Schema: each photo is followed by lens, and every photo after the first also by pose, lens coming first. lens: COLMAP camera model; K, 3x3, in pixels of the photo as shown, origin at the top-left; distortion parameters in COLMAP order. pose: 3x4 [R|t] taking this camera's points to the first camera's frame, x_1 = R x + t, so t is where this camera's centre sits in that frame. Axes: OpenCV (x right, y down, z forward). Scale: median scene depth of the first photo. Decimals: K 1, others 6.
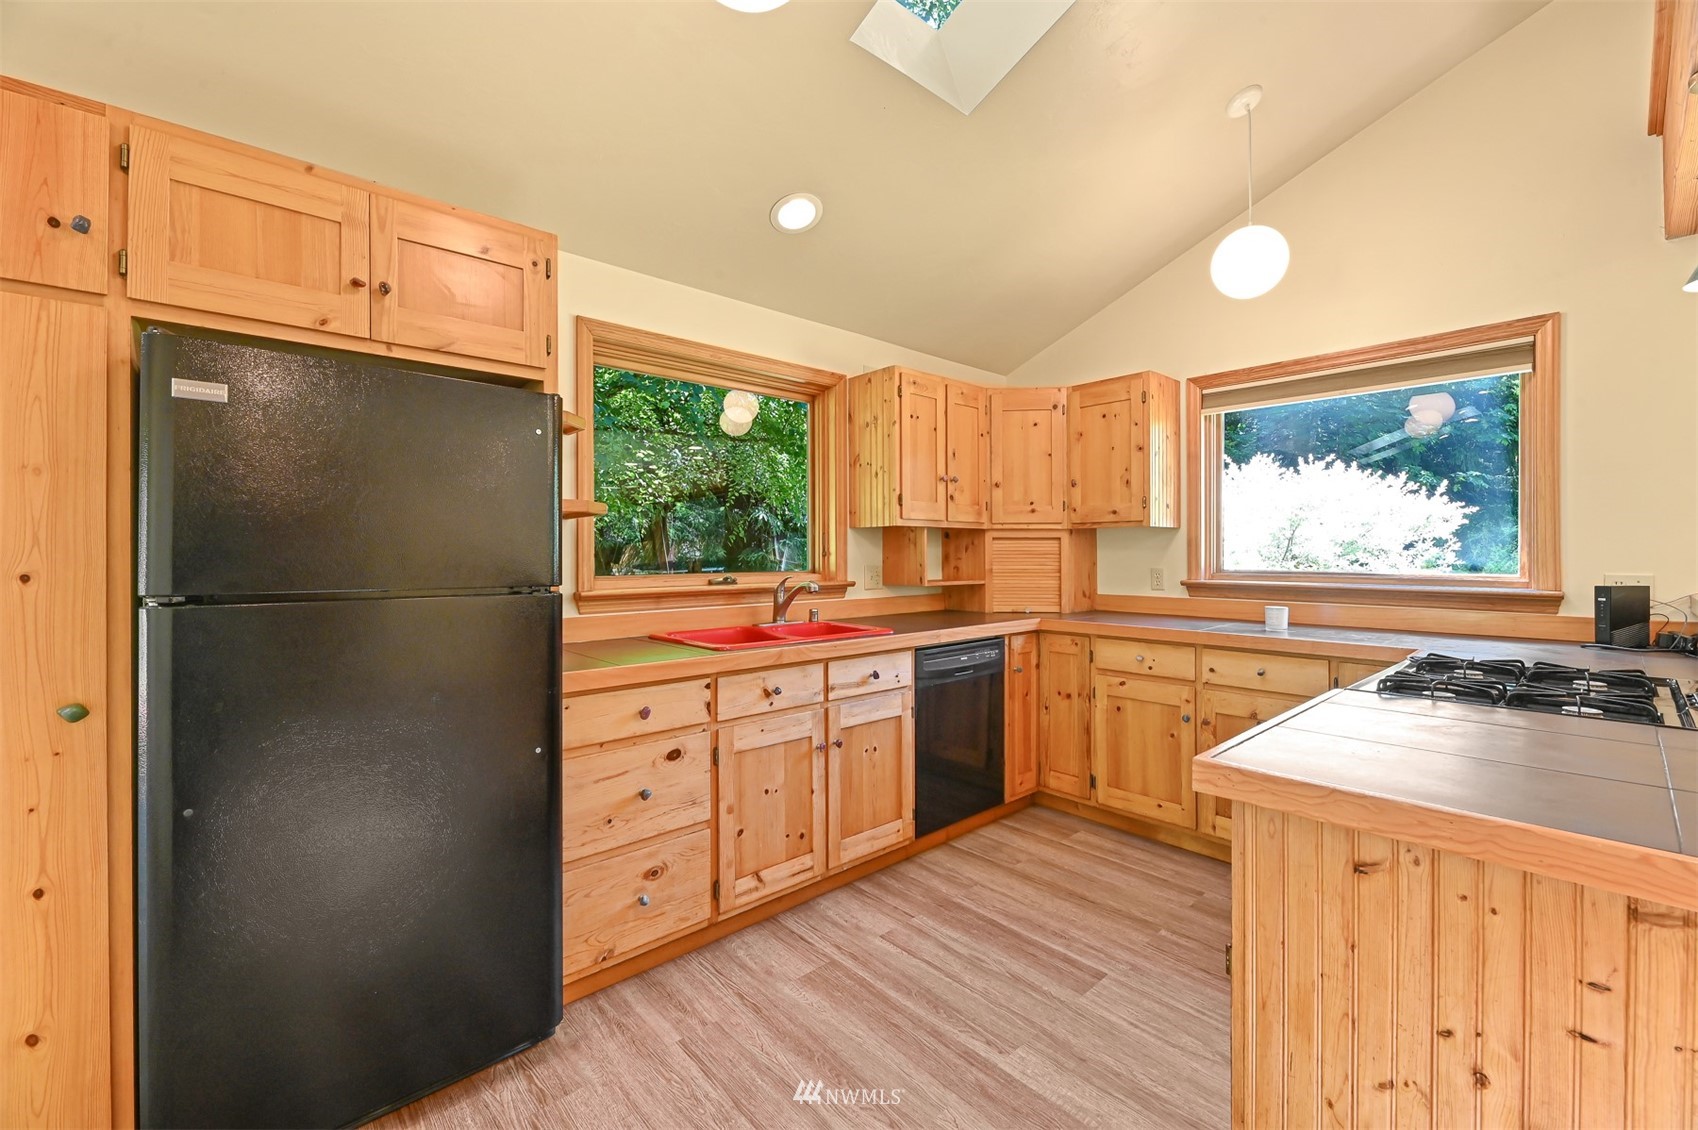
lens RADIAL K [[689.5, 0, 844.1], [0, 689.5, 555.6], [0, 0, 1]] dist [-0.002714, -0.000817]
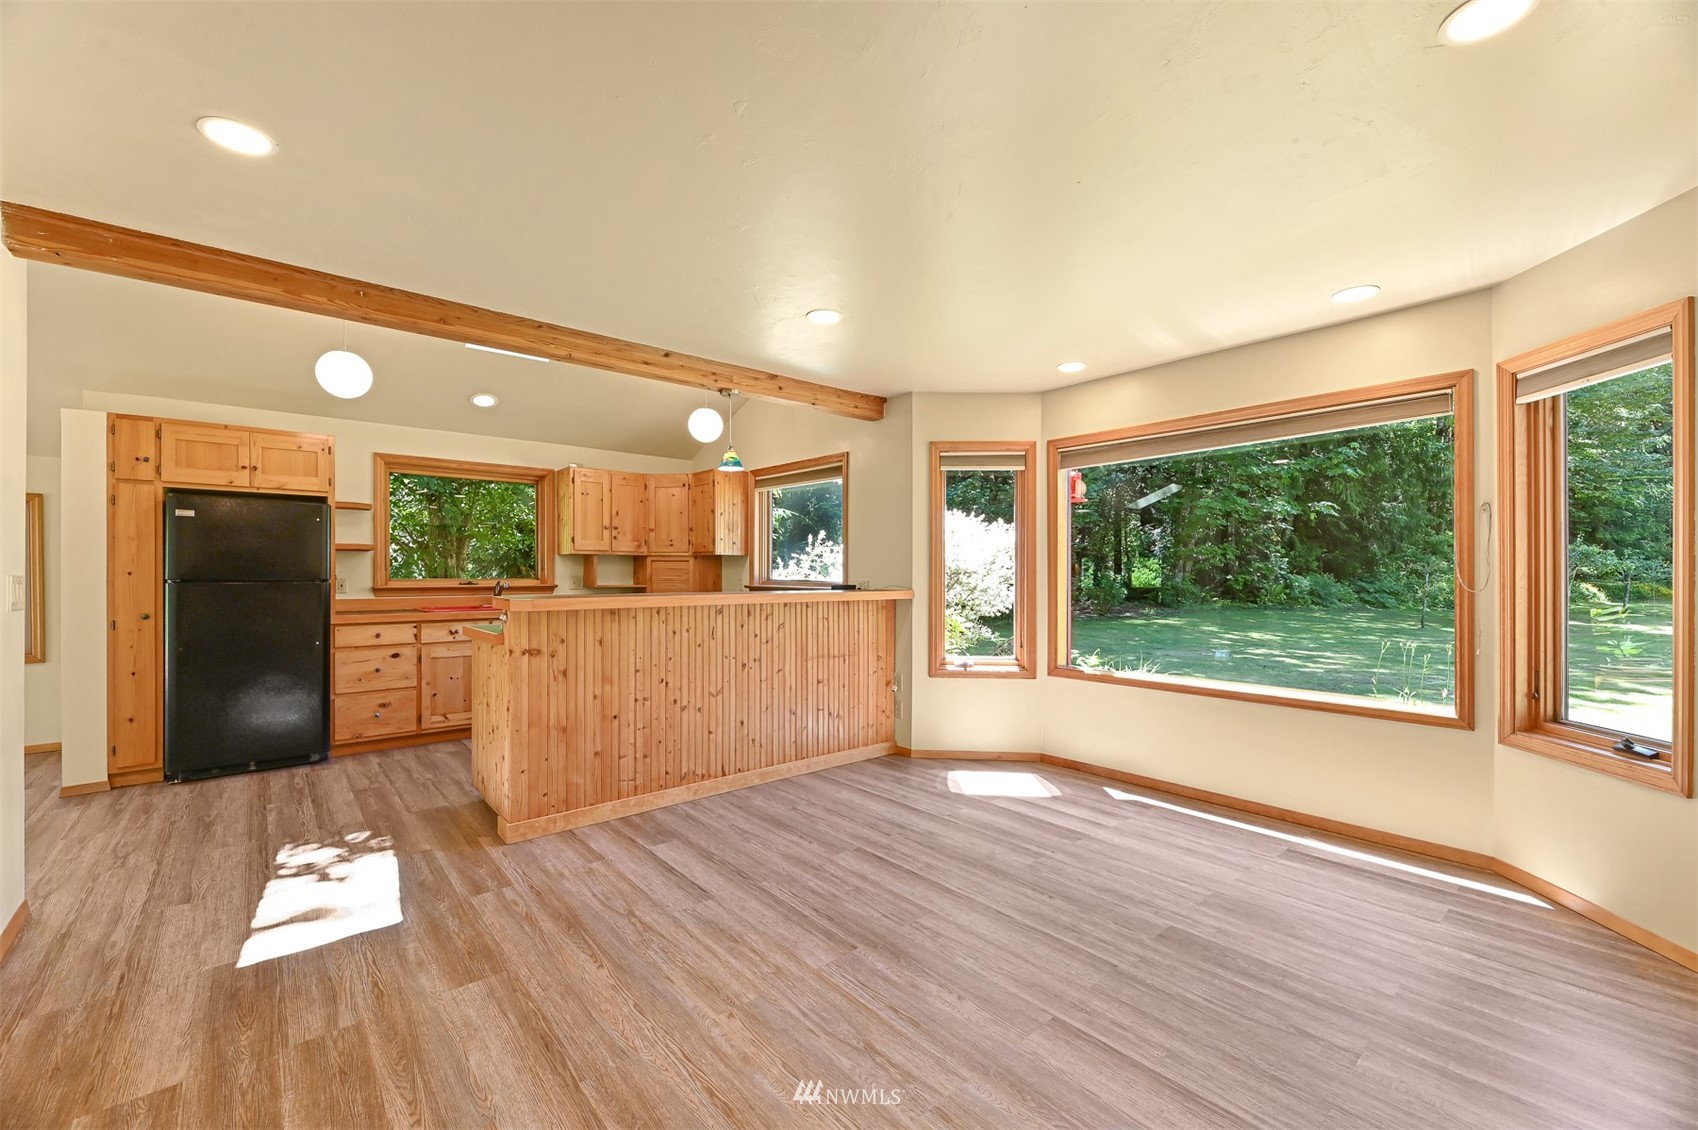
lens RADIAL K [[686.7, 0, 846.6], [0, 686.7, 577.6], [0, 0, 1]] dist [-0.000809, -0.000490]
pose [[0.999955, 0.002232, -0.009243, 0.887128], [-0.002208, 0.999994, 0.002654, 0.014311], [0.009249, -0.002633, 0.999954, -0.882831]]
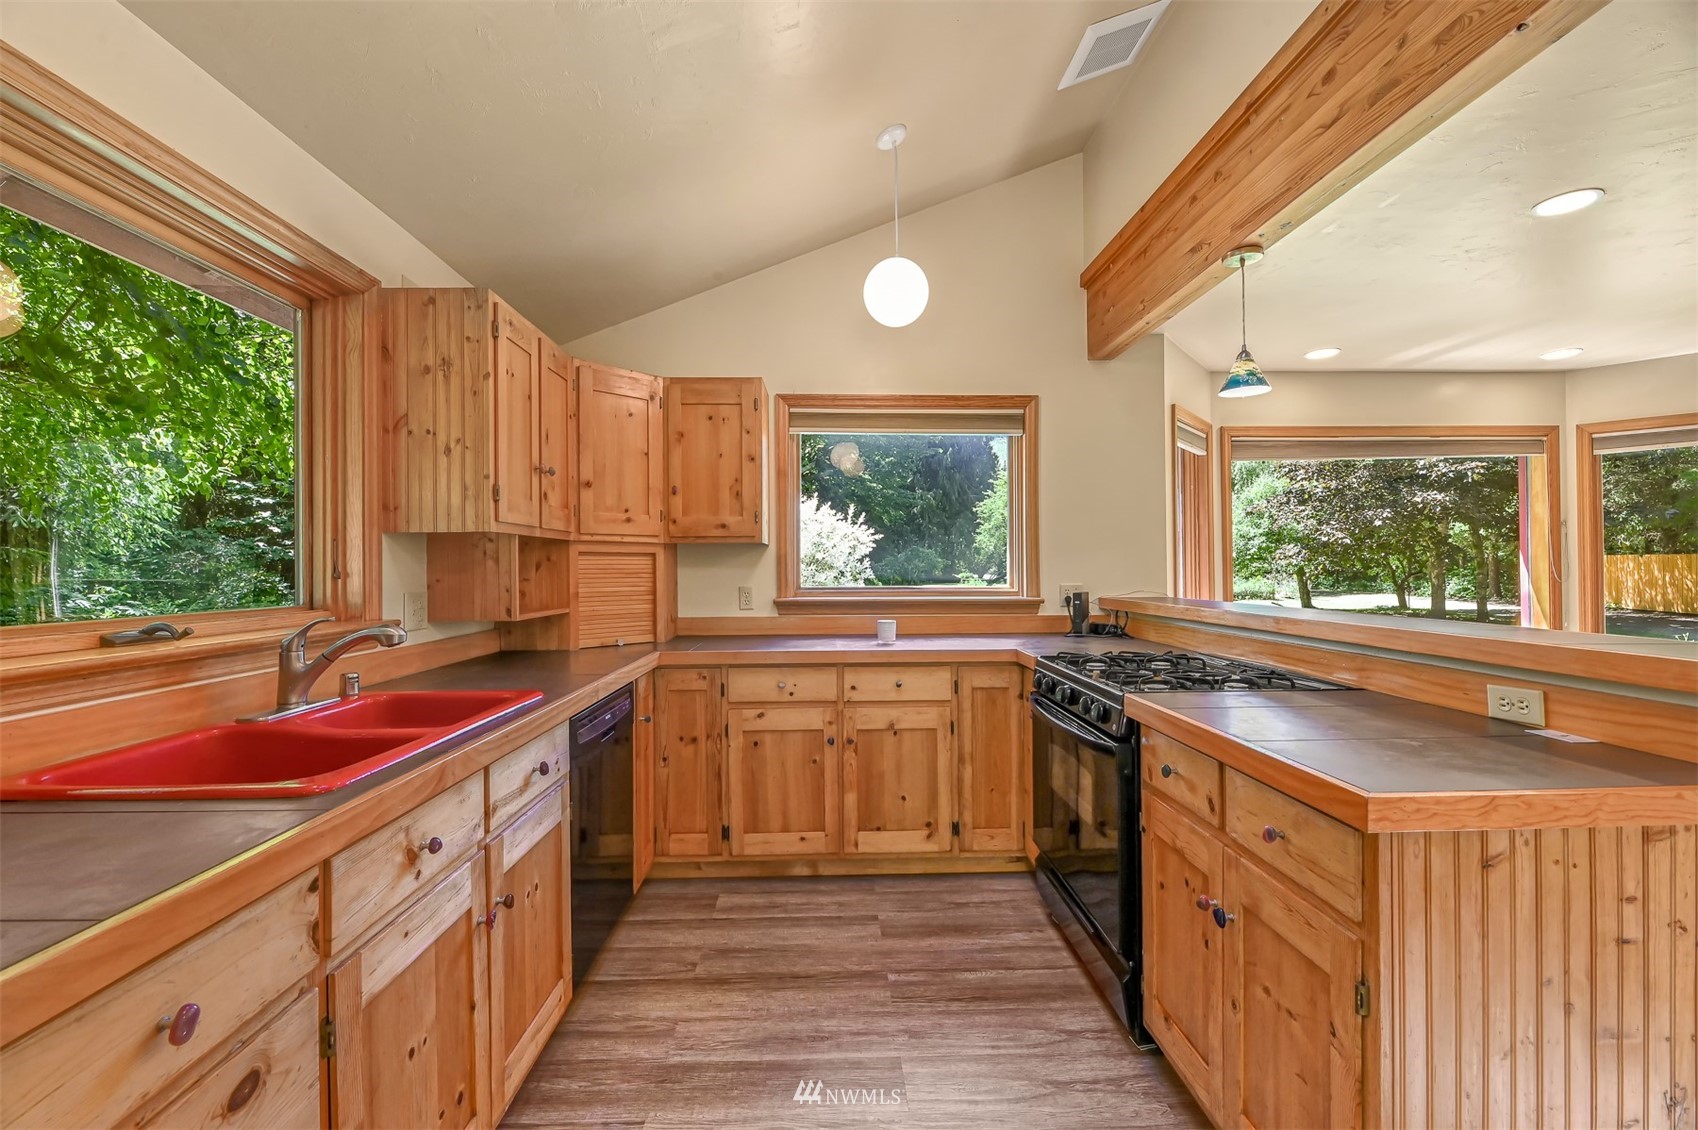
lens RADIAL K [[692.6, 0, 849.0], [0, 692.6, 565.0], [0, 0, 1]] dist [0.001259, -0.003839]
pose [[0.639919, 0.001716, 0.768440, -0.228431], [0.006720, 0.999947, -0.007830, -0.004242], [-0.768413, 0.010175, 0.639874, 0.334530]]
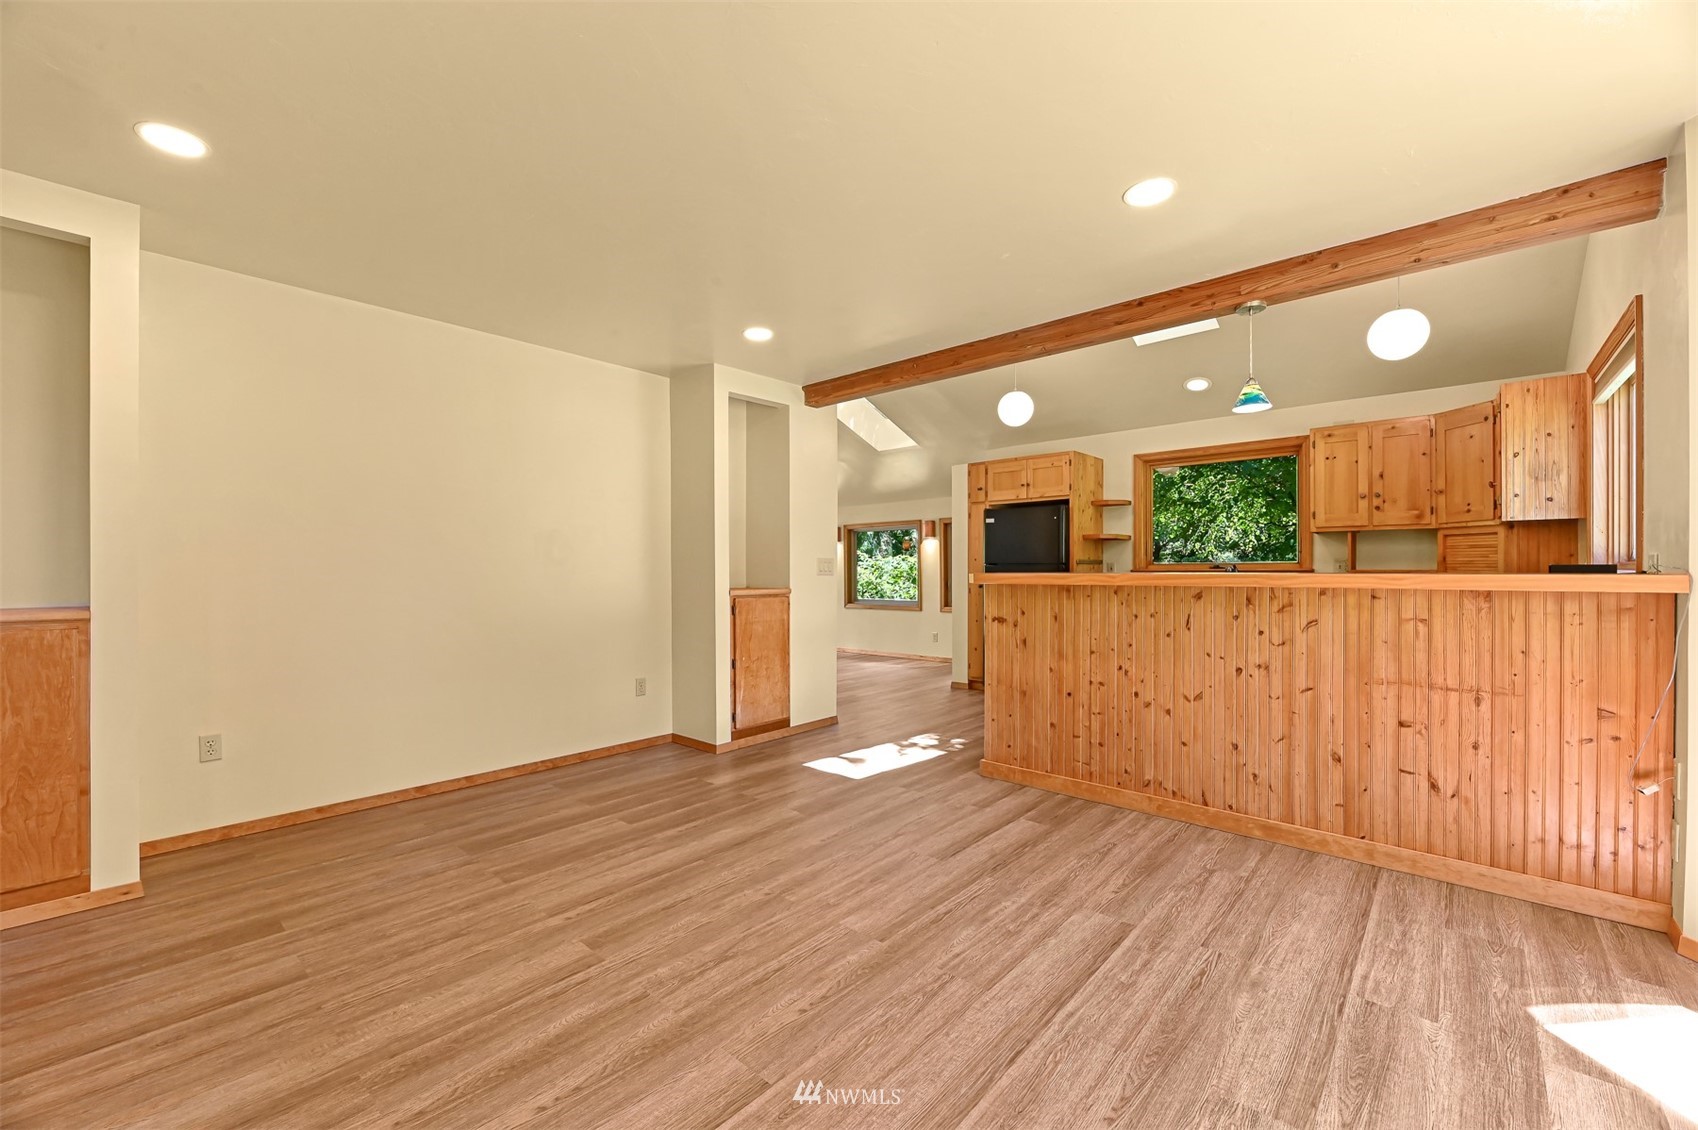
lens RADIAL K [[686.7, 0, 846.6], [0, 686.7, 577.6], [0, 0, 1]] dist [-0.000809, -0.000490]
pose [[0.111268, 0.013096, -0.993704, 1.602421], [-0.000176, 0.999913, 0.013158, 0.041240], [0.993790, -0.001289, 0.111260, -0.225506]]
